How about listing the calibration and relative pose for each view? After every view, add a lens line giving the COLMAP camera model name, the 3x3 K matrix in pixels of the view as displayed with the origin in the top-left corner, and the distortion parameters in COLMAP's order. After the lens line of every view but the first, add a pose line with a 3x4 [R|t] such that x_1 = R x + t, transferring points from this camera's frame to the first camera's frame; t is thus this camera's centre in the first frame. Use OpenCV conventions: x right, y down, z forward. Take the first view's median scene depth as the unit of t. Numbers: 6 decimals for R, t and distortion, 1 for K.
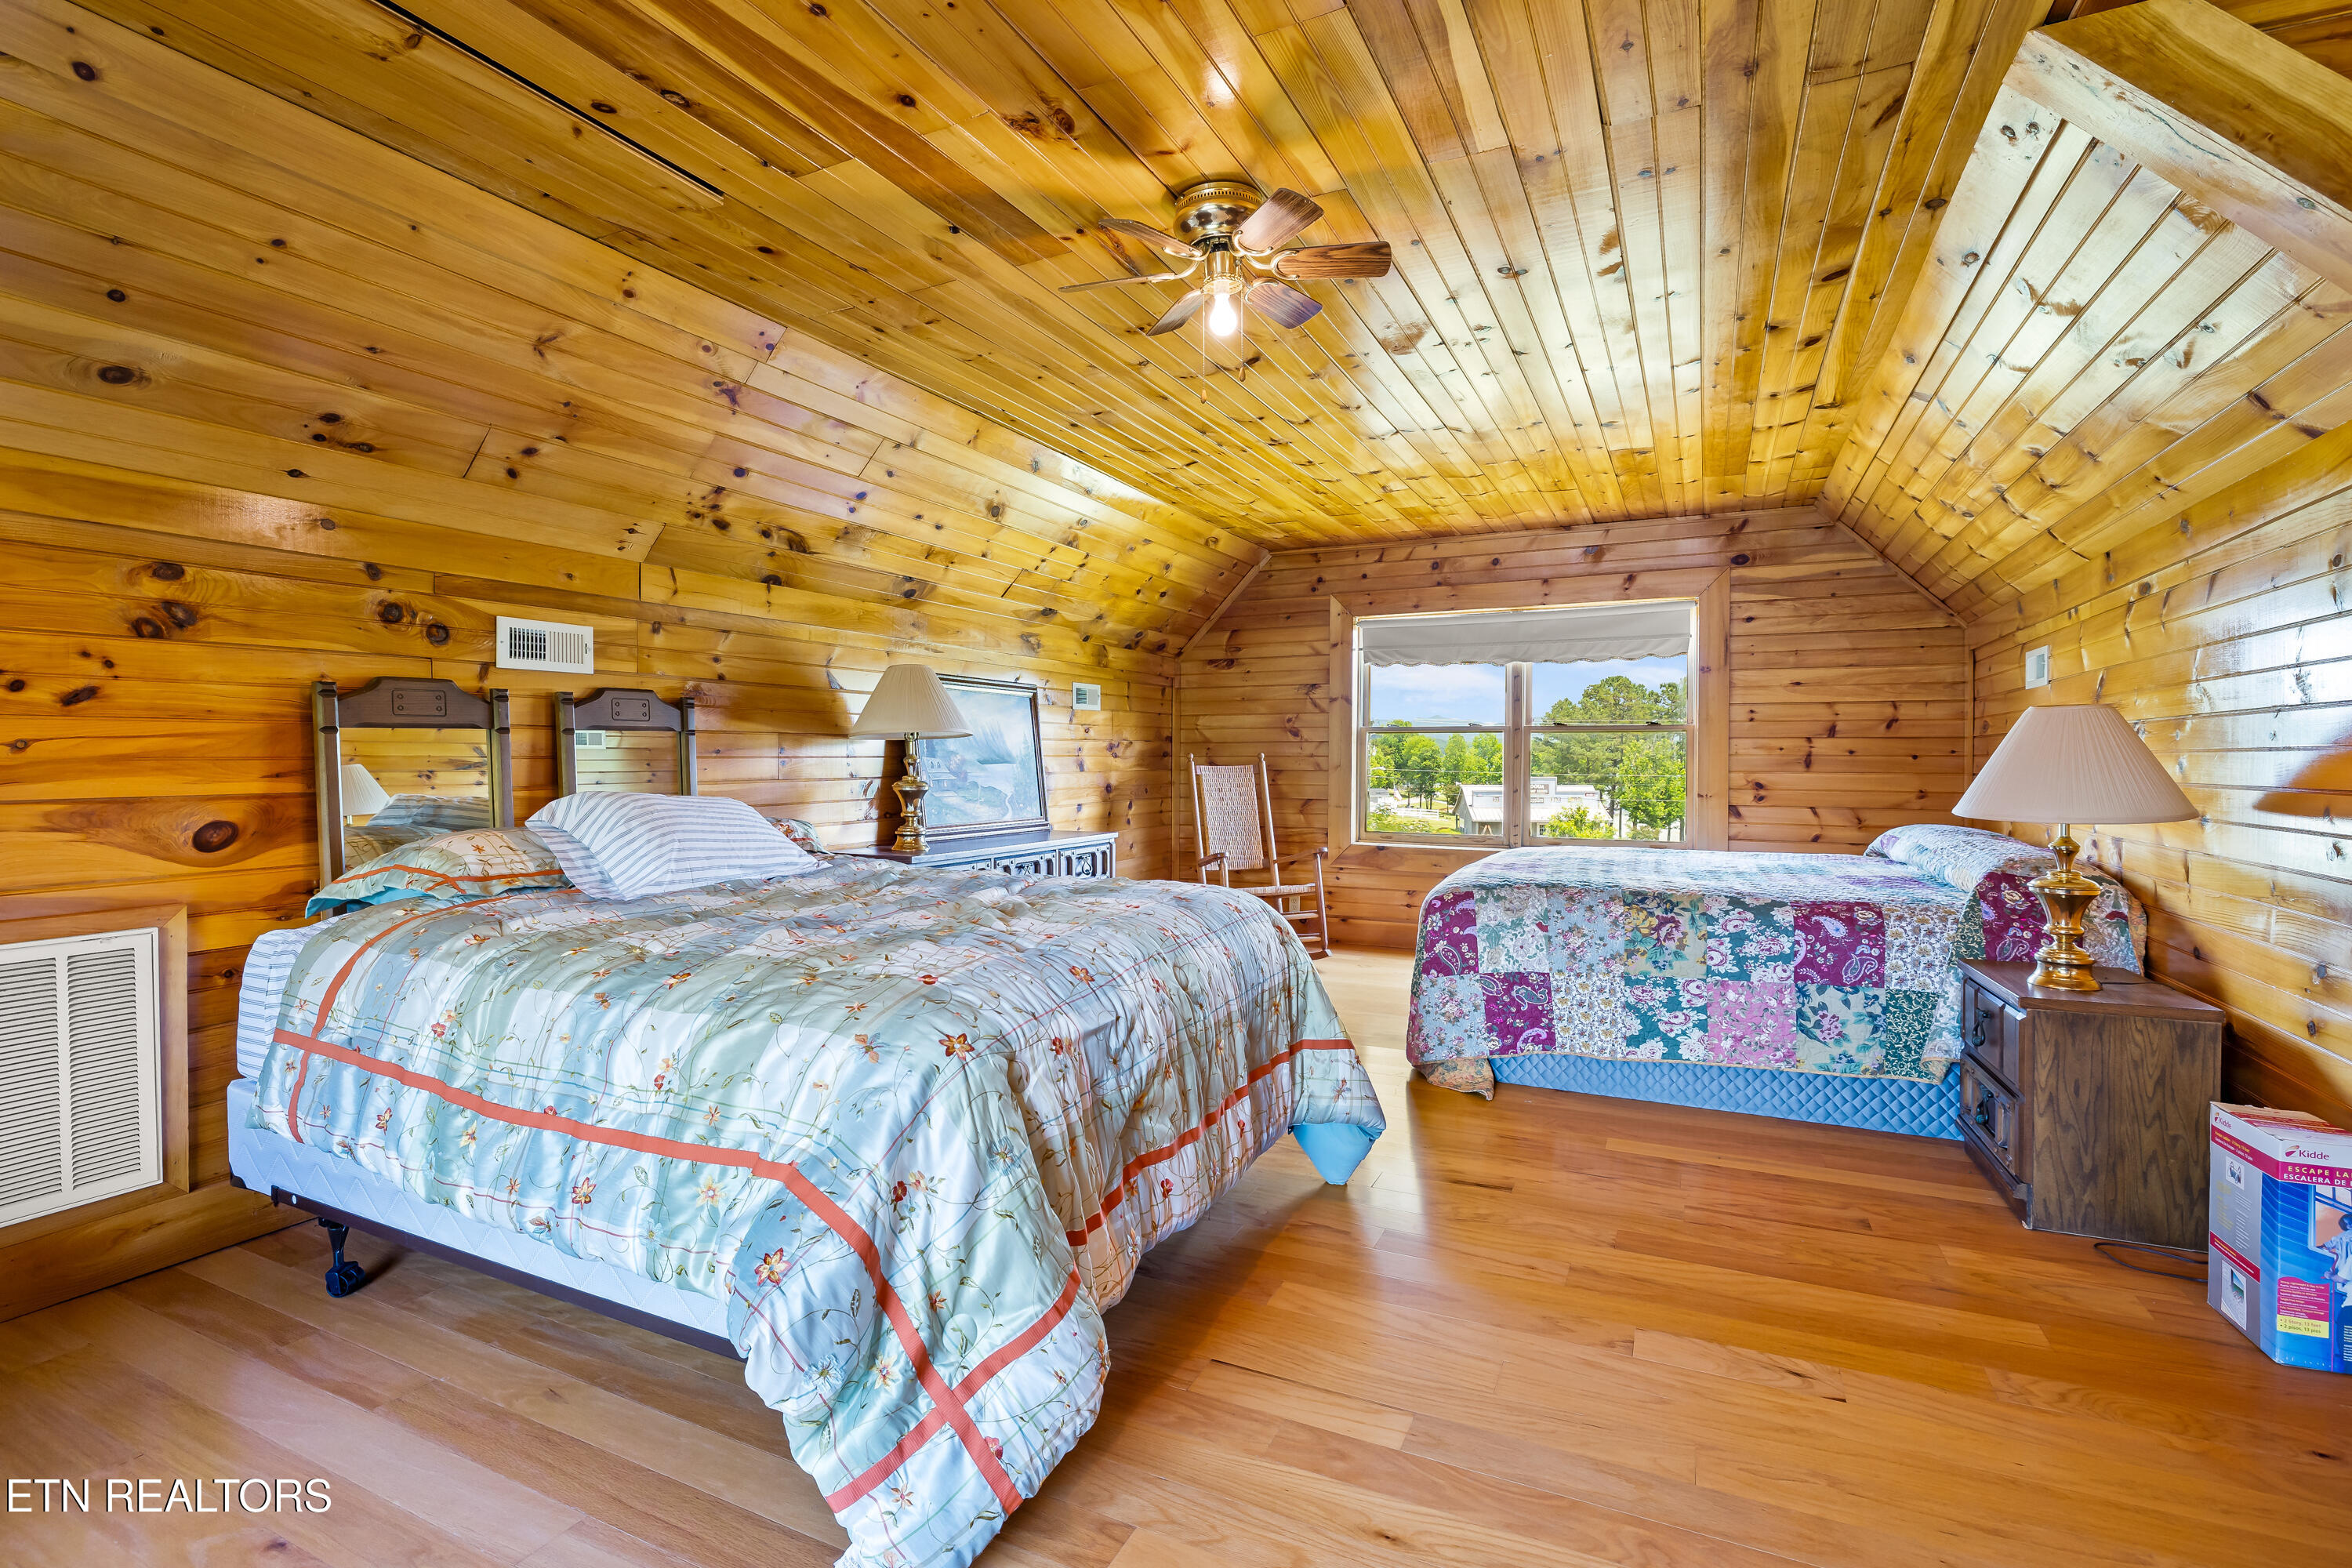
lens RADIAL K [[1129.9, 0, 1167.2], [0, 1129.9, 774.9], [0, 0, 1]] dist [-0.002351, 0.000543]
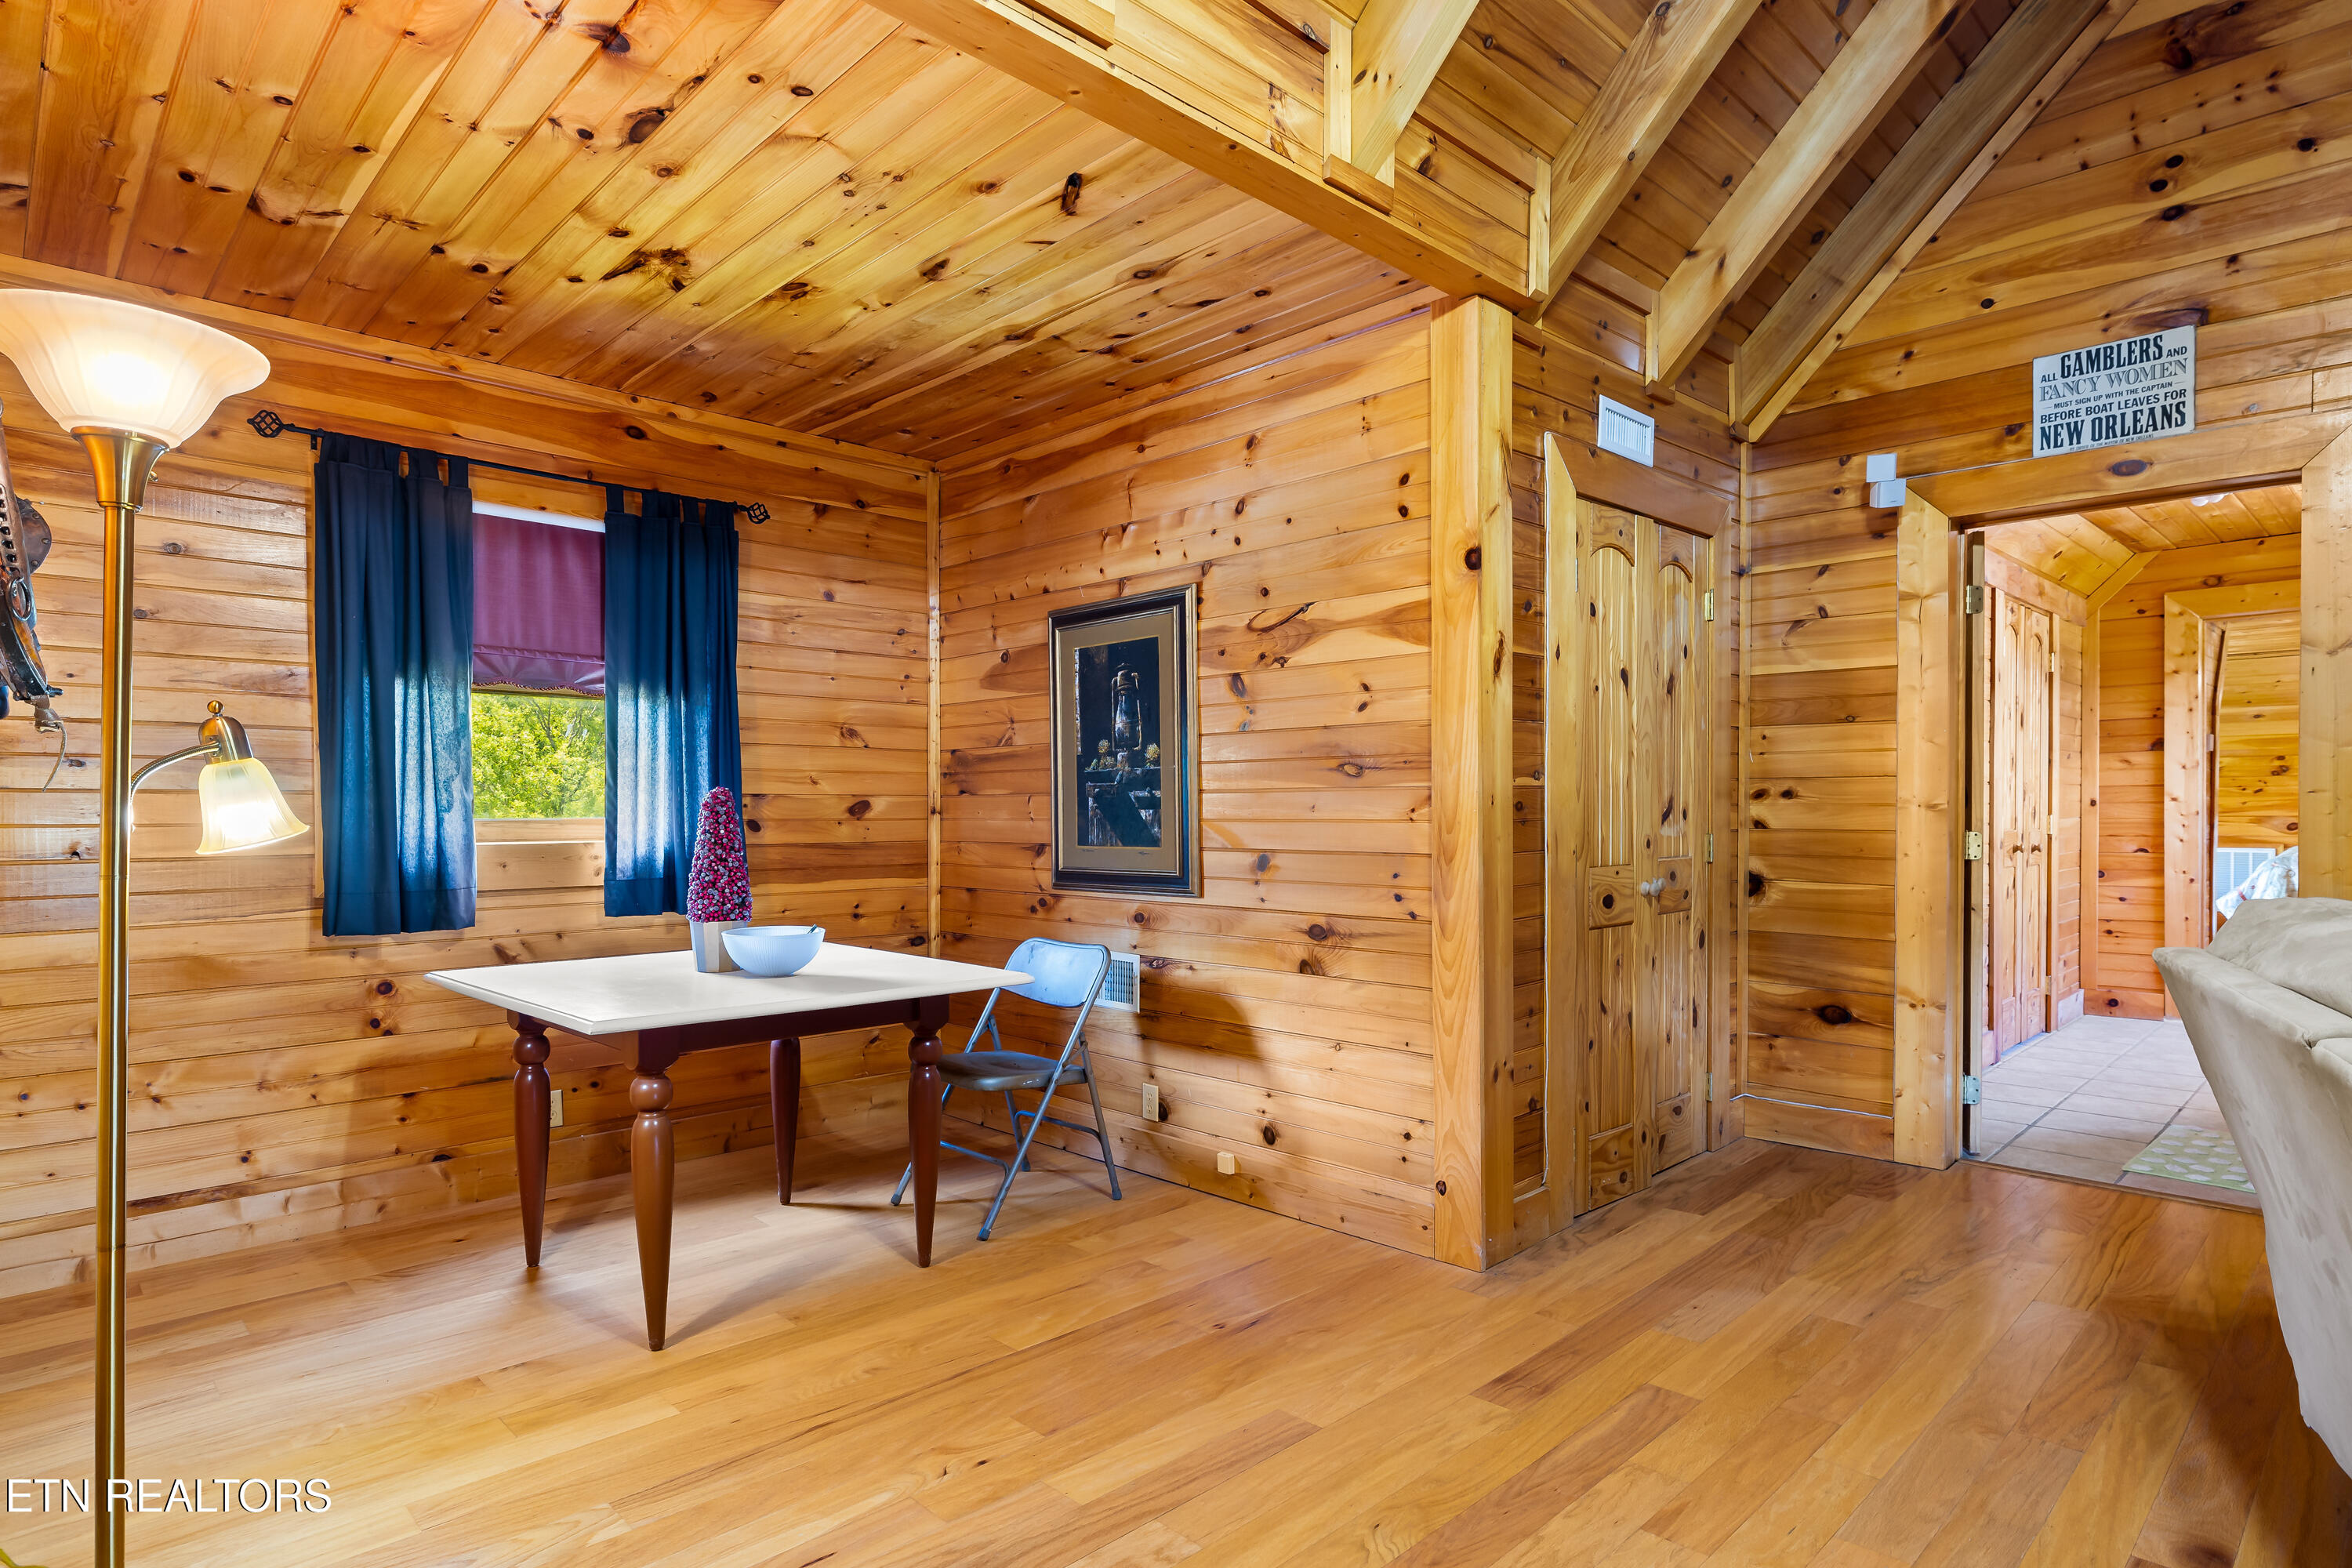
lens RADIAL K [[1239.4, 0, 1183.4], [0, 1239.4, 795.0], [0, 0, 1]] dist [-0.003409, -0.000064]
pose [[-0.336732, -0.009866, -0.941549, 4.563730], [-0.013093, 0.999897, -0.005795, 0.022791], [0.941510, 0.010376, -0.336827, -1.174910]]
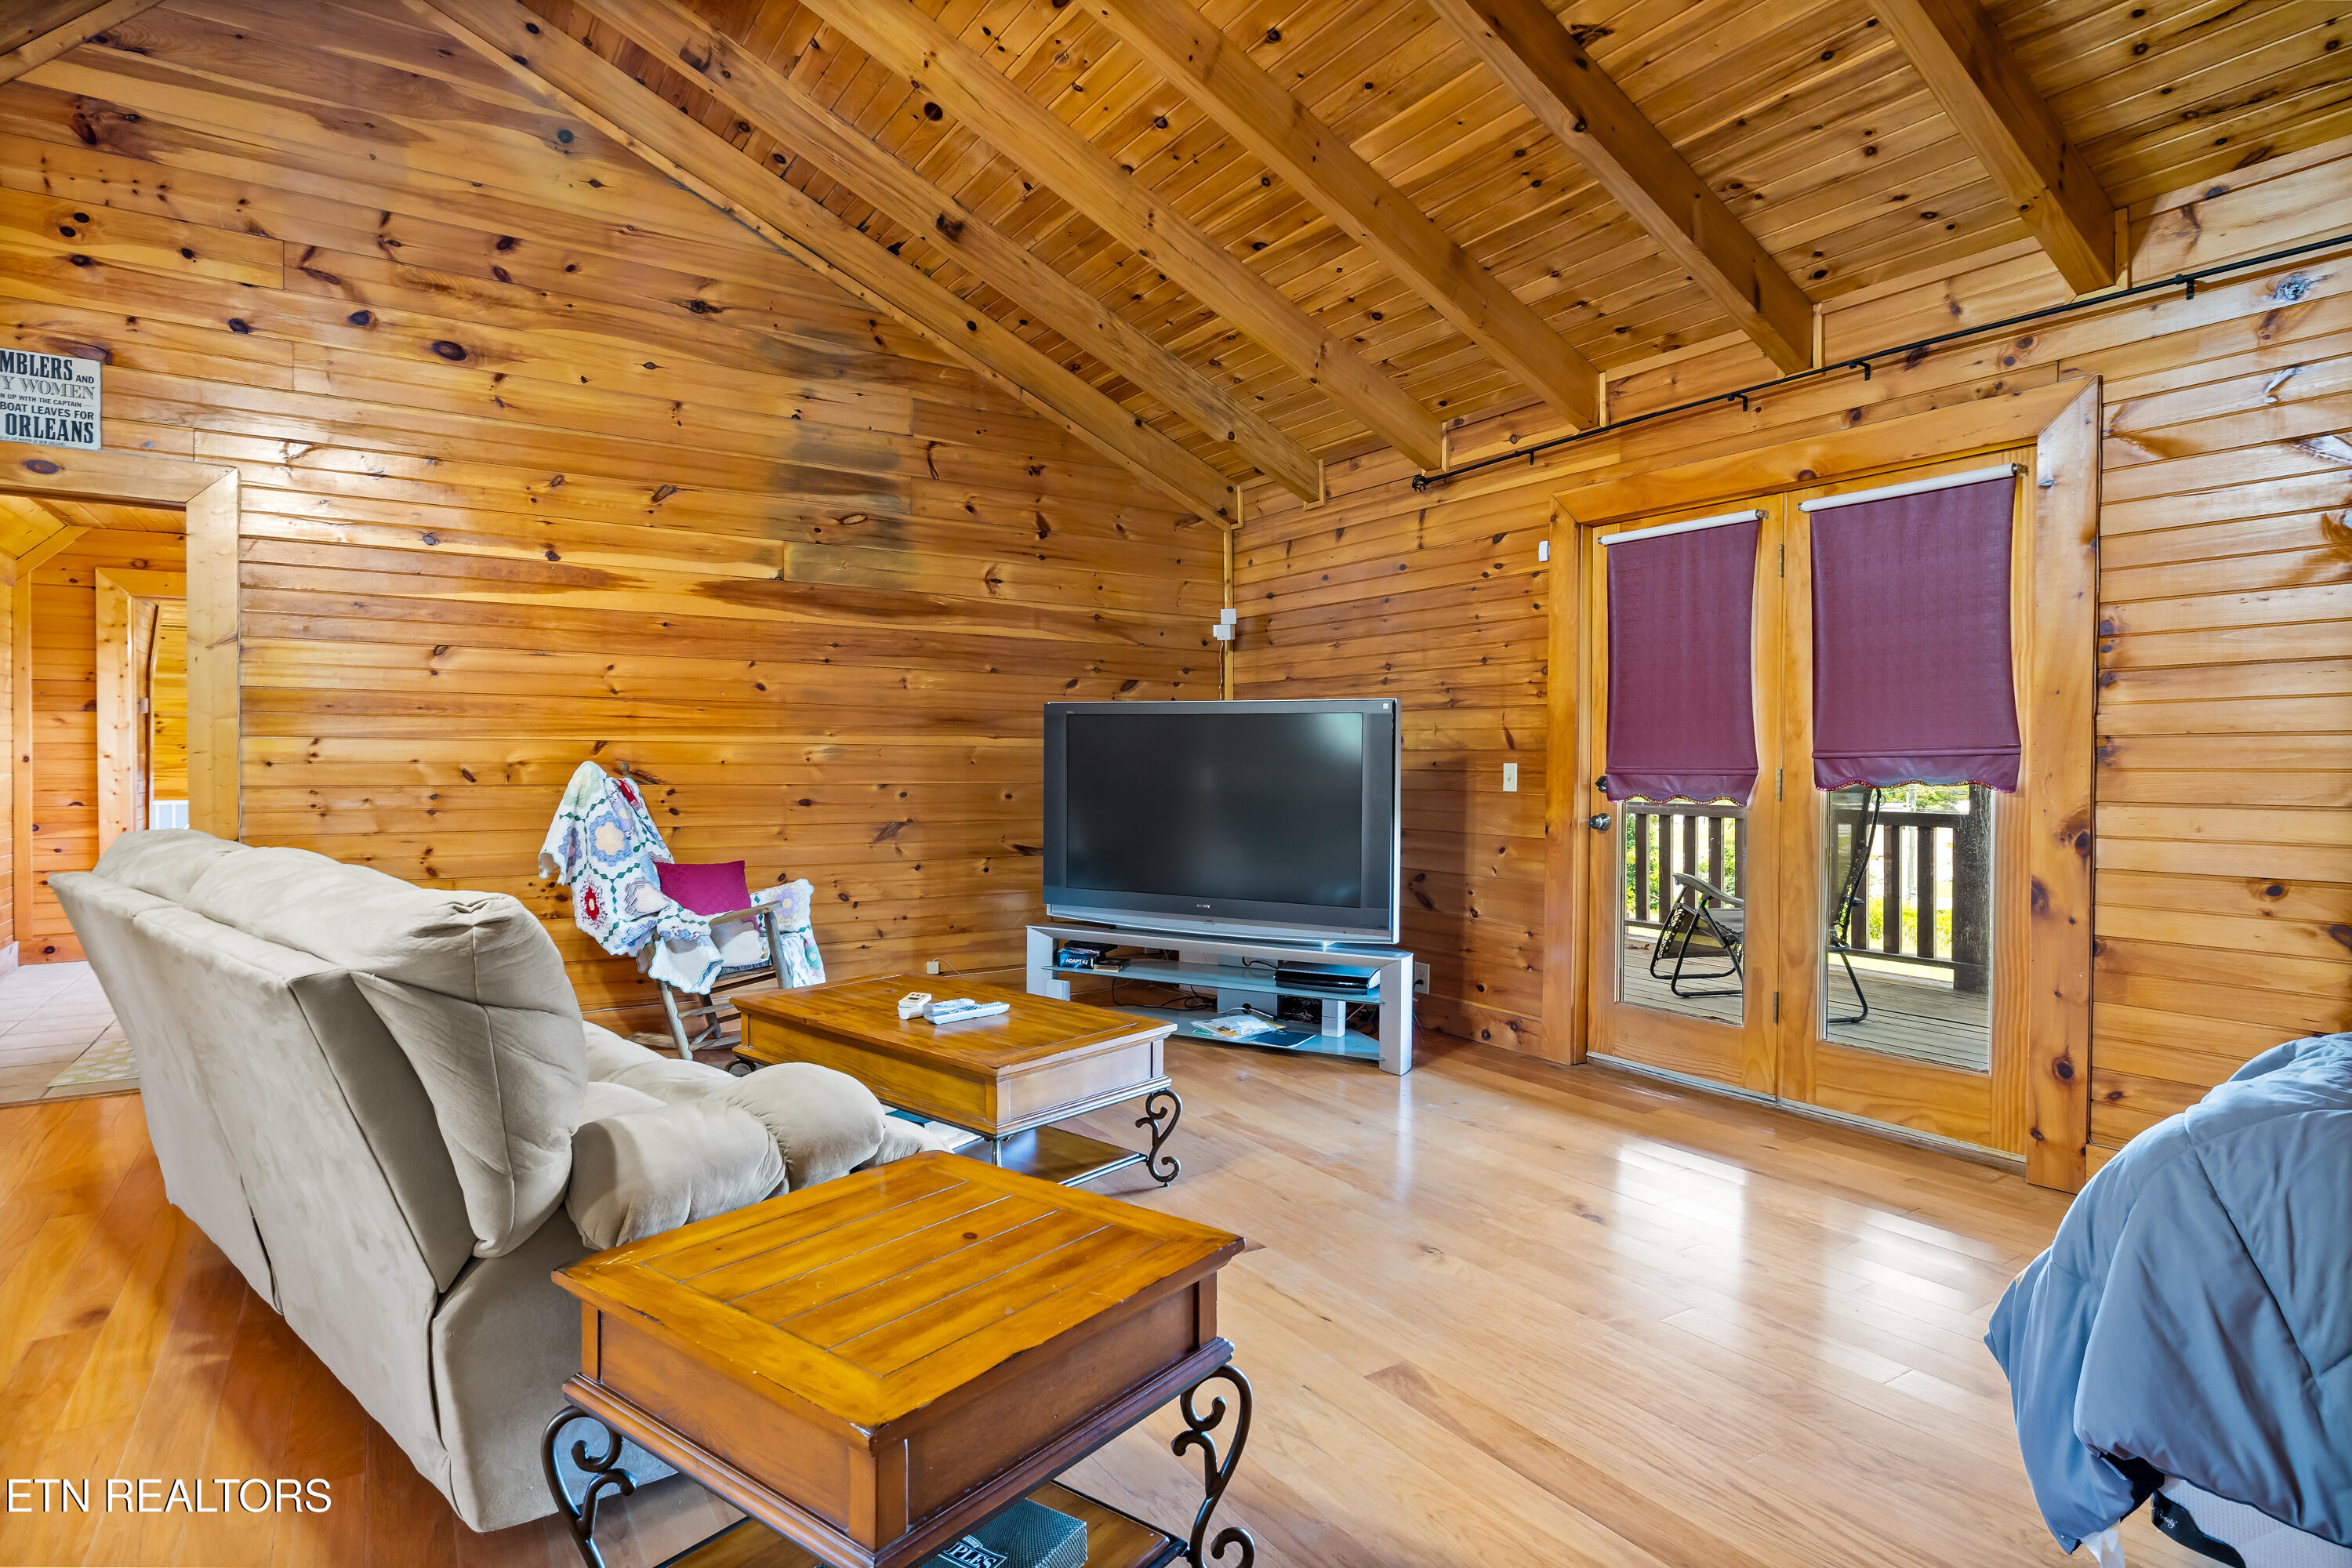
lens RADIAL K [[1239.4, 0, 1183.4], [0, 1239.4, 795.0], [0, 0, 1]] dist [-0.003409, -0.000064]
pose [[0.858223, 0.014447, -0.513074, 5.914064], [-0.010475, 0.999889, 0.010633, 0.020961], [0.513170, -0.003751, 0.858279, -1.443760]]
